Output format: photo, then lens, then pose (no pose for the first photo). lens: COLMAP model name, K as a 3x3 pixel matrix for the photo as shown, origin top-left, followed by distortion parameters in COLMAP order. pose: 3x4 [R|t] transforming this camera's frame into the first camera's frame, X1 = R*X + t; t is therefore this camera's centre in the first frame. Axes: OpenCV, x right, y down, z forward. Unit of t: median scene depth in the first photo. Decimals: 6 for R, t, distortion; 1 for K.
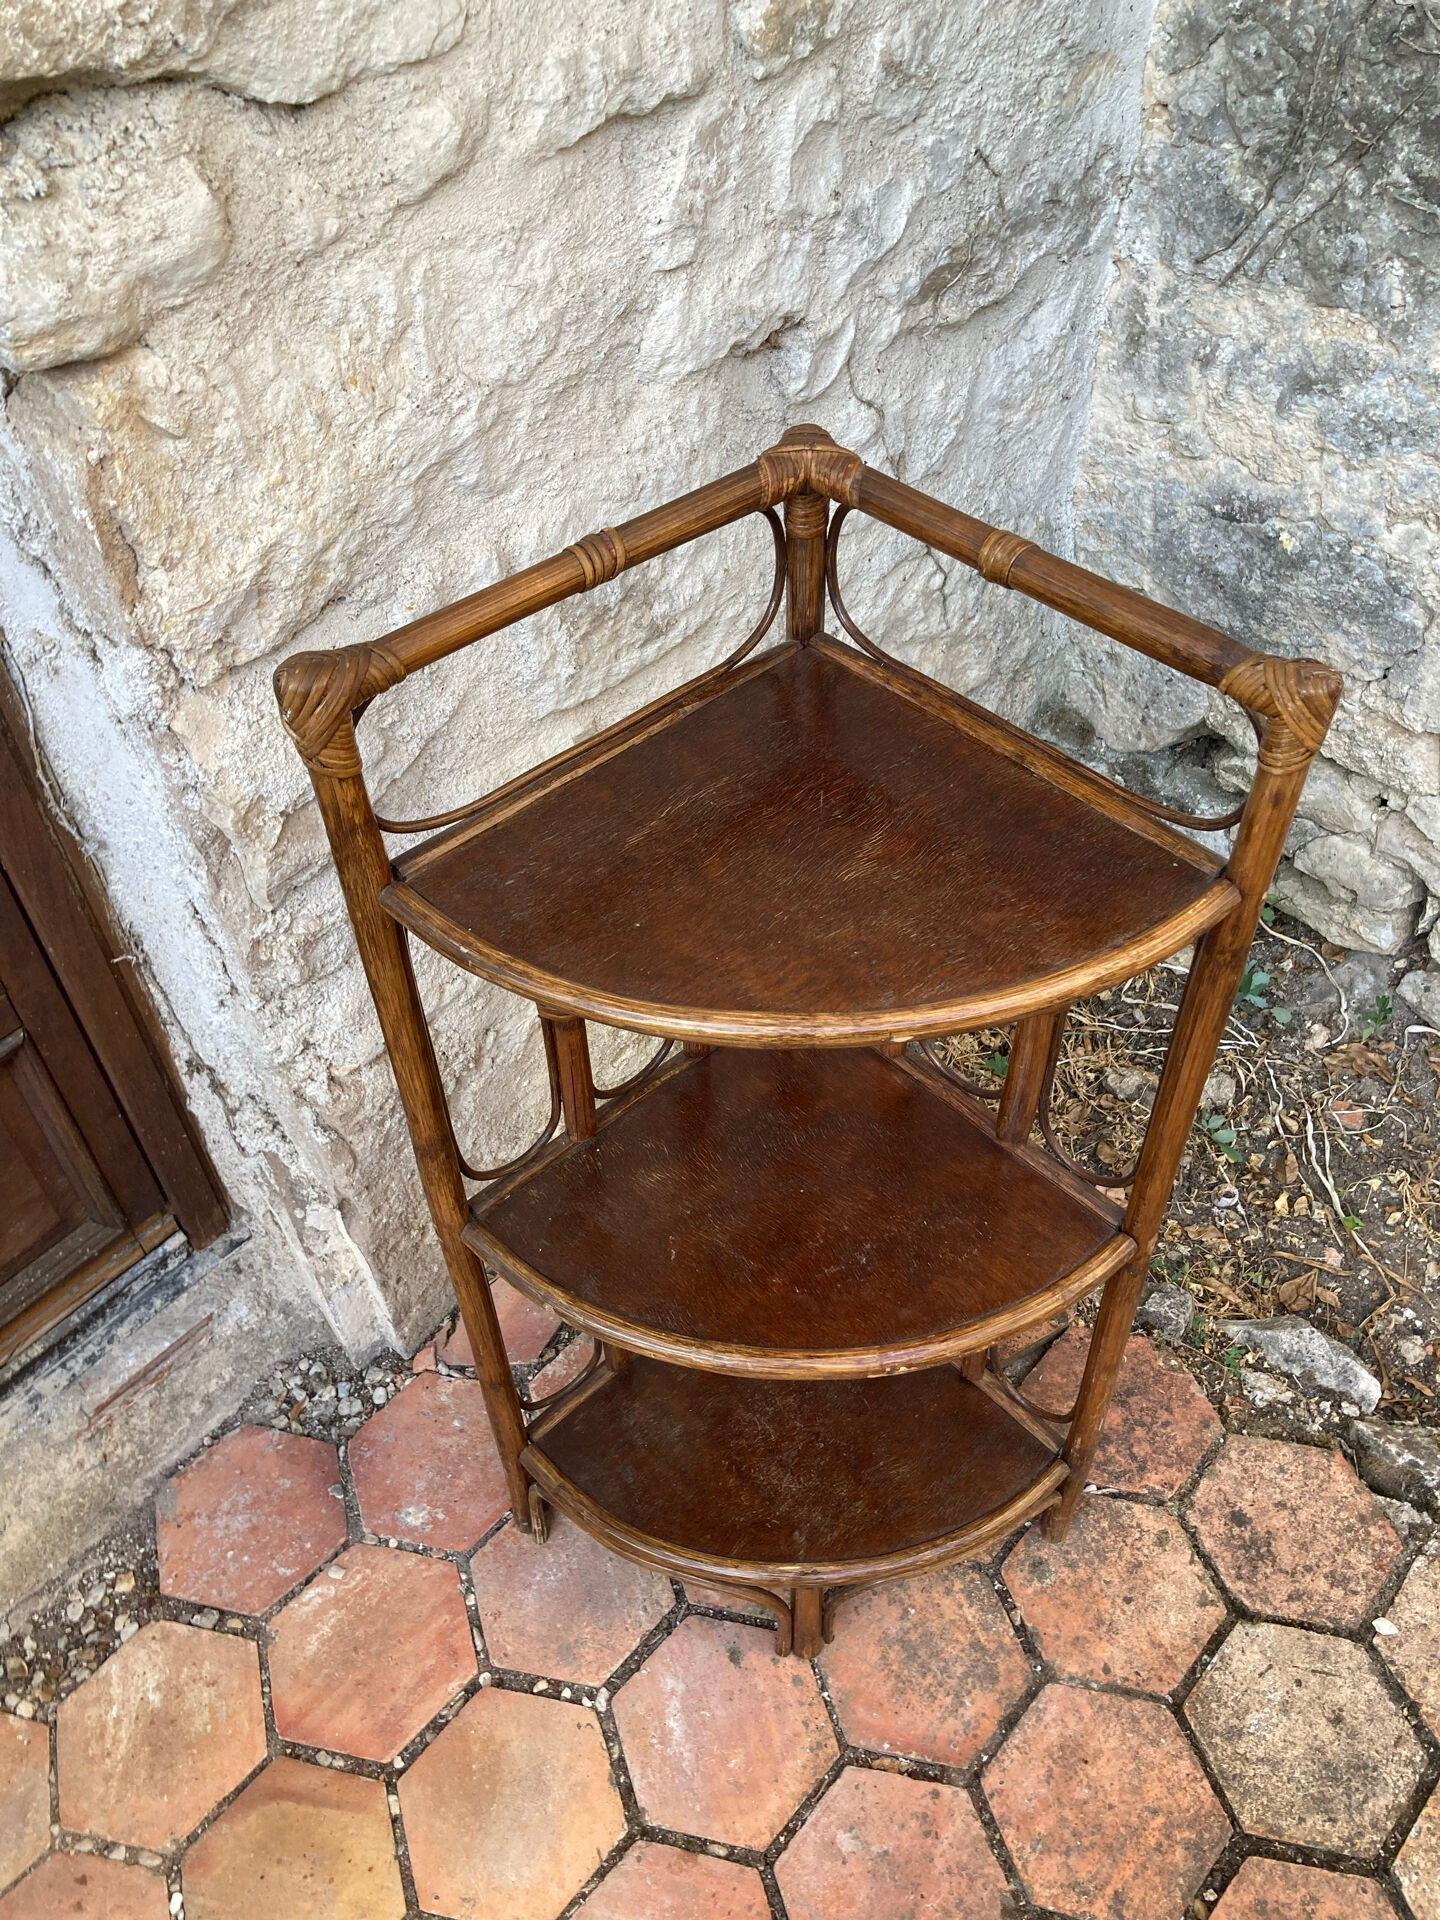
lens RADIAL K [[1576.6, 0, 709.1], [0, 1576.6, 957.6], [0, 0, 1]] dist [-0.001355, 0.018113]
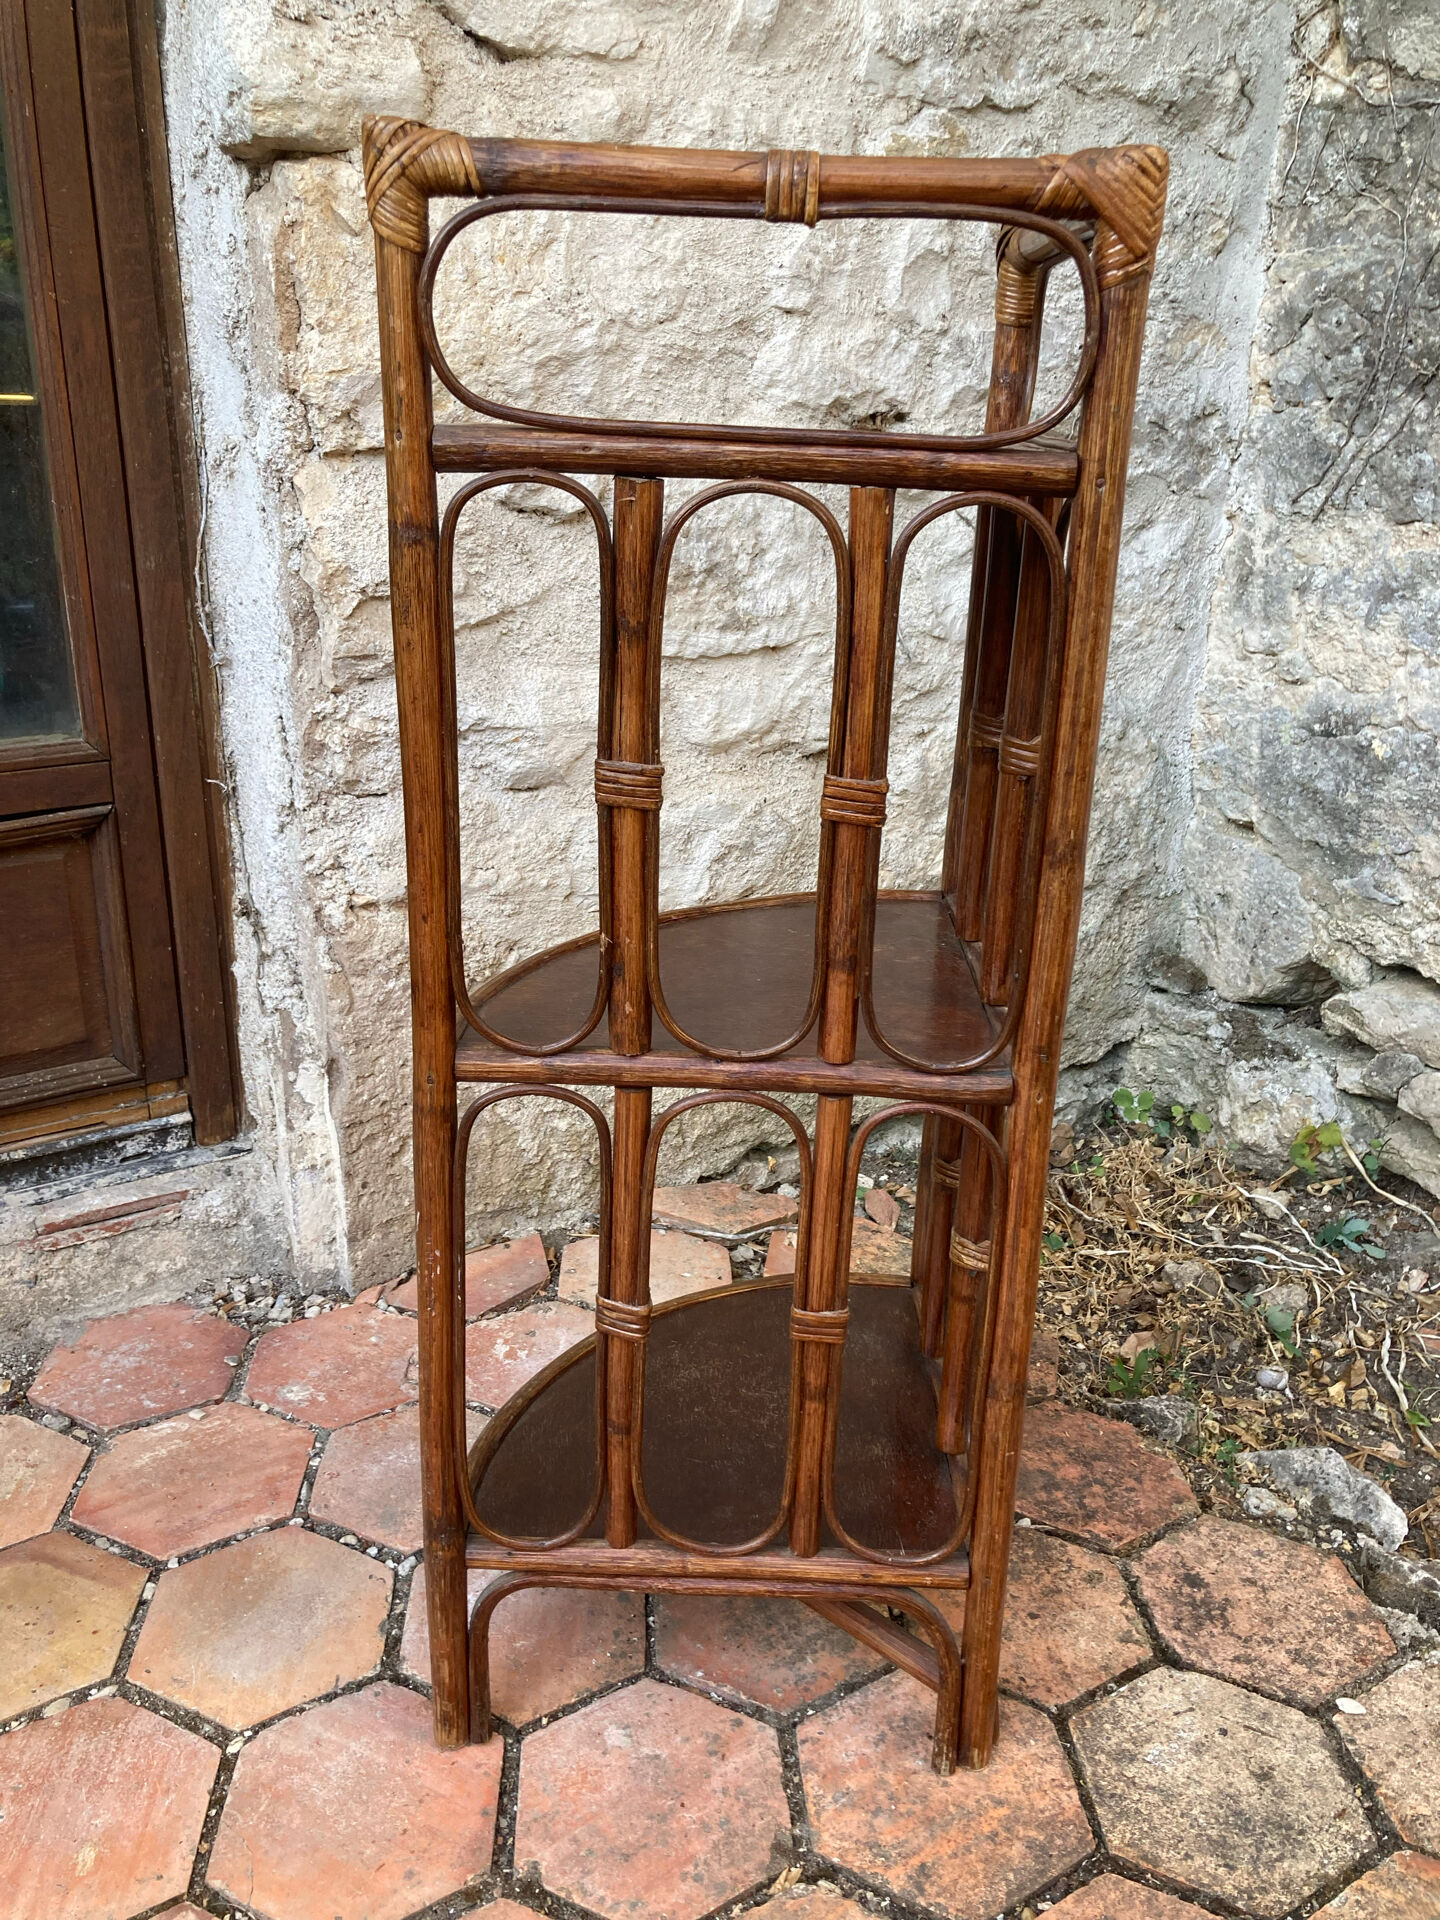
lens RADIAL K [[1576.6, 0, 703.0], [0, 1576.6, 944.8], [0, 0, 1]] dist [-0.001355, 0.018113]
pose [[0.963973, 0.145474, -0.222694, 0.227226], [-0.227576, 0.884474, -0.407327, 0.463857], [0.137712, 0.443332, 0.885715, 0.083799]]
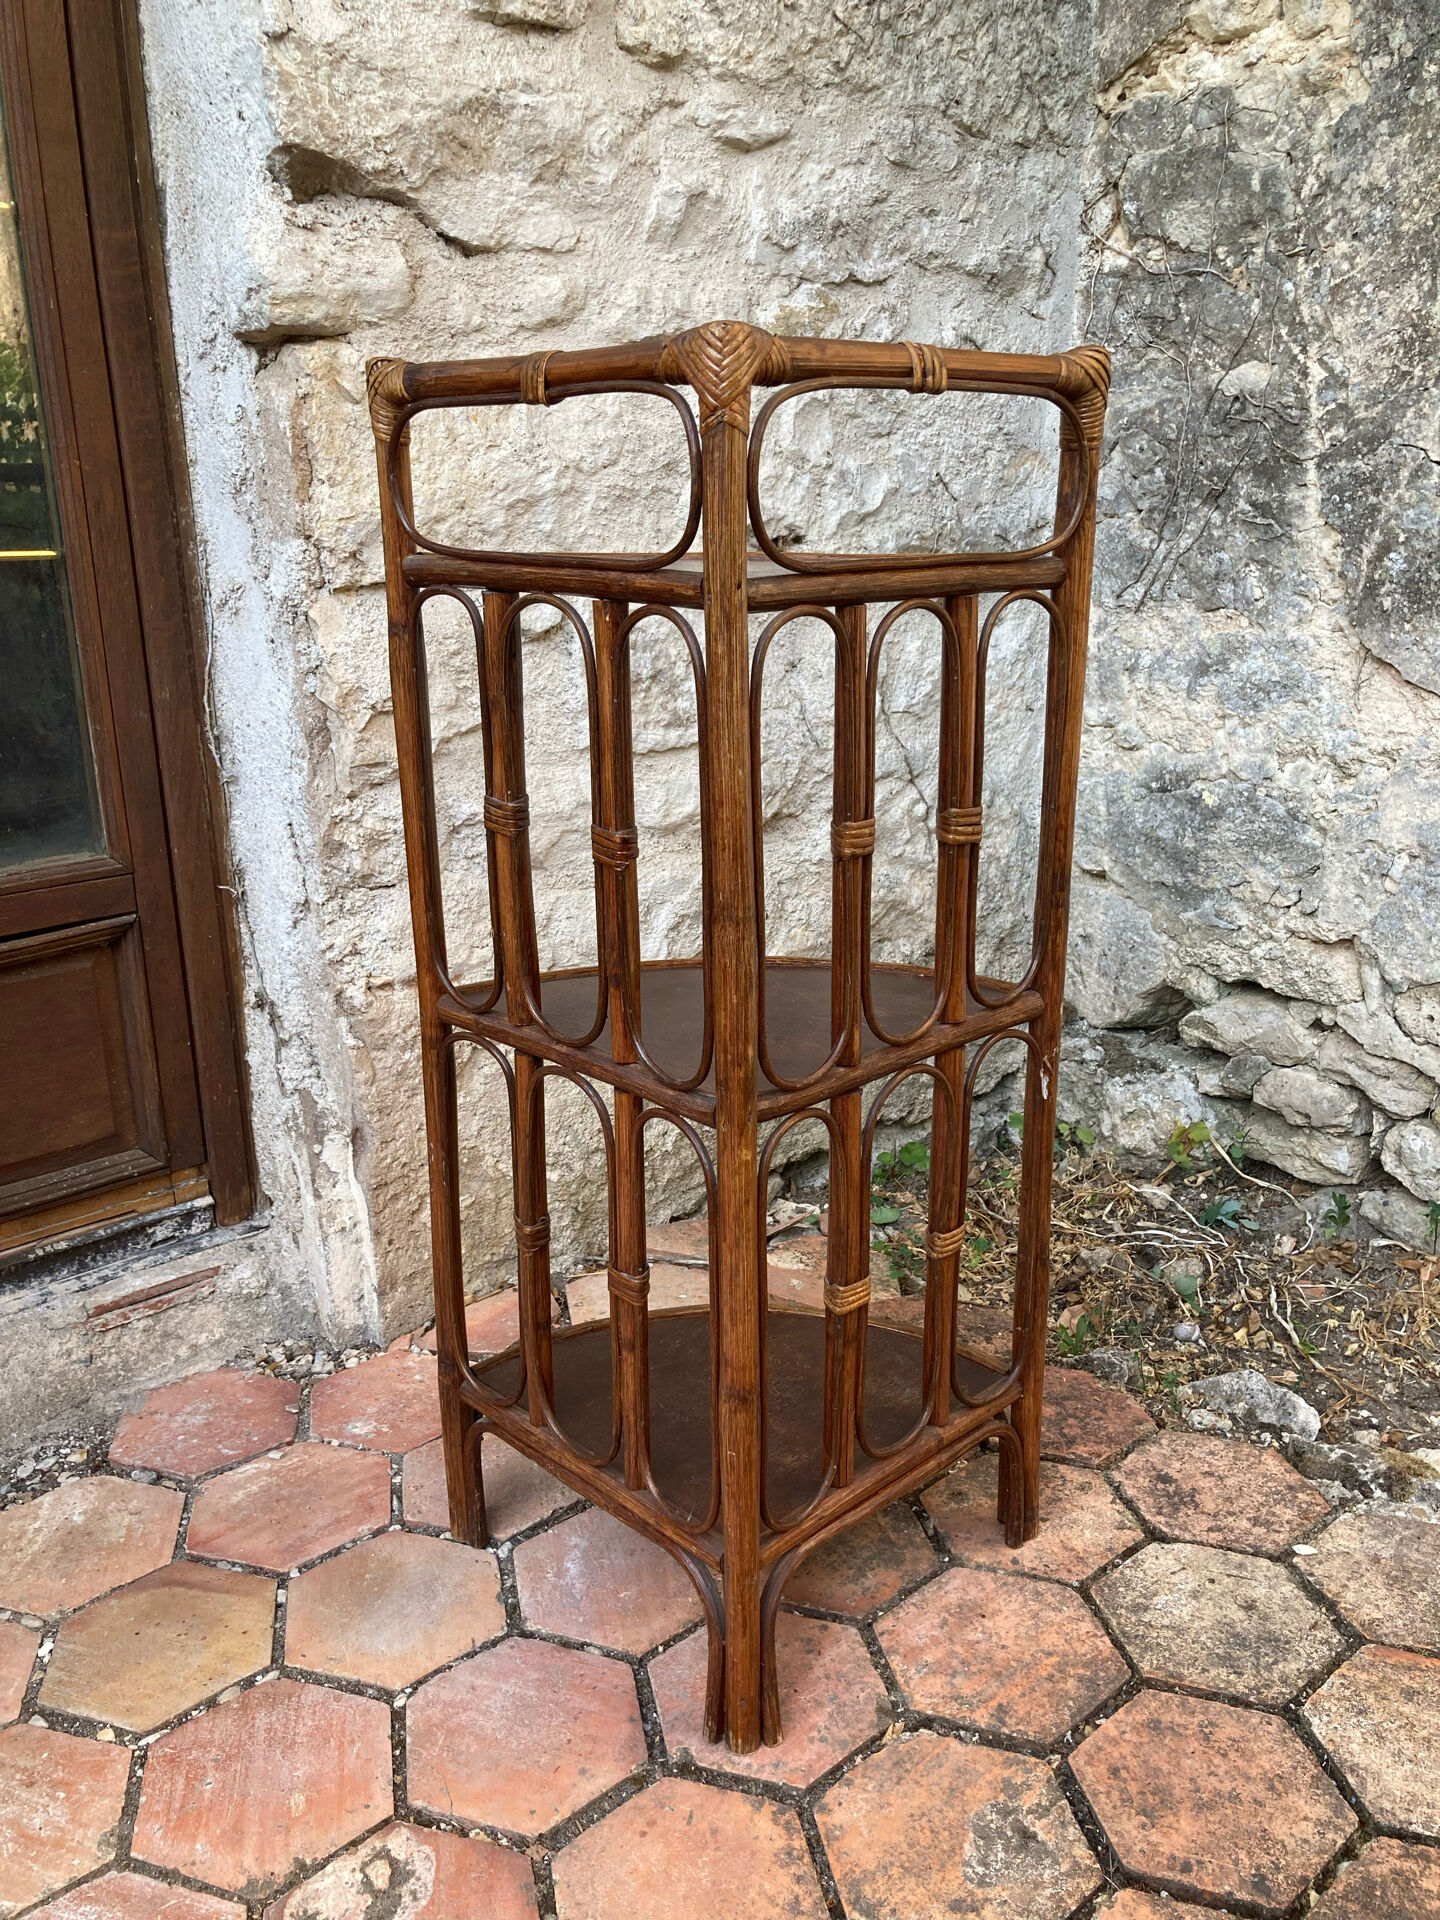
lens RADIAL K [[1576.6, 0, 722.1], [0, 1576.6, 965.9], [0, 0, 1]] dist [-0.001355, 0.018113]
pose [[0.993948, 0.057357, -0.093692, 0.135199], [-0.095679, 0.871052, -0.481783, 0.590038], [0.053977, 0.487831, 0.871268, -0.042650]]
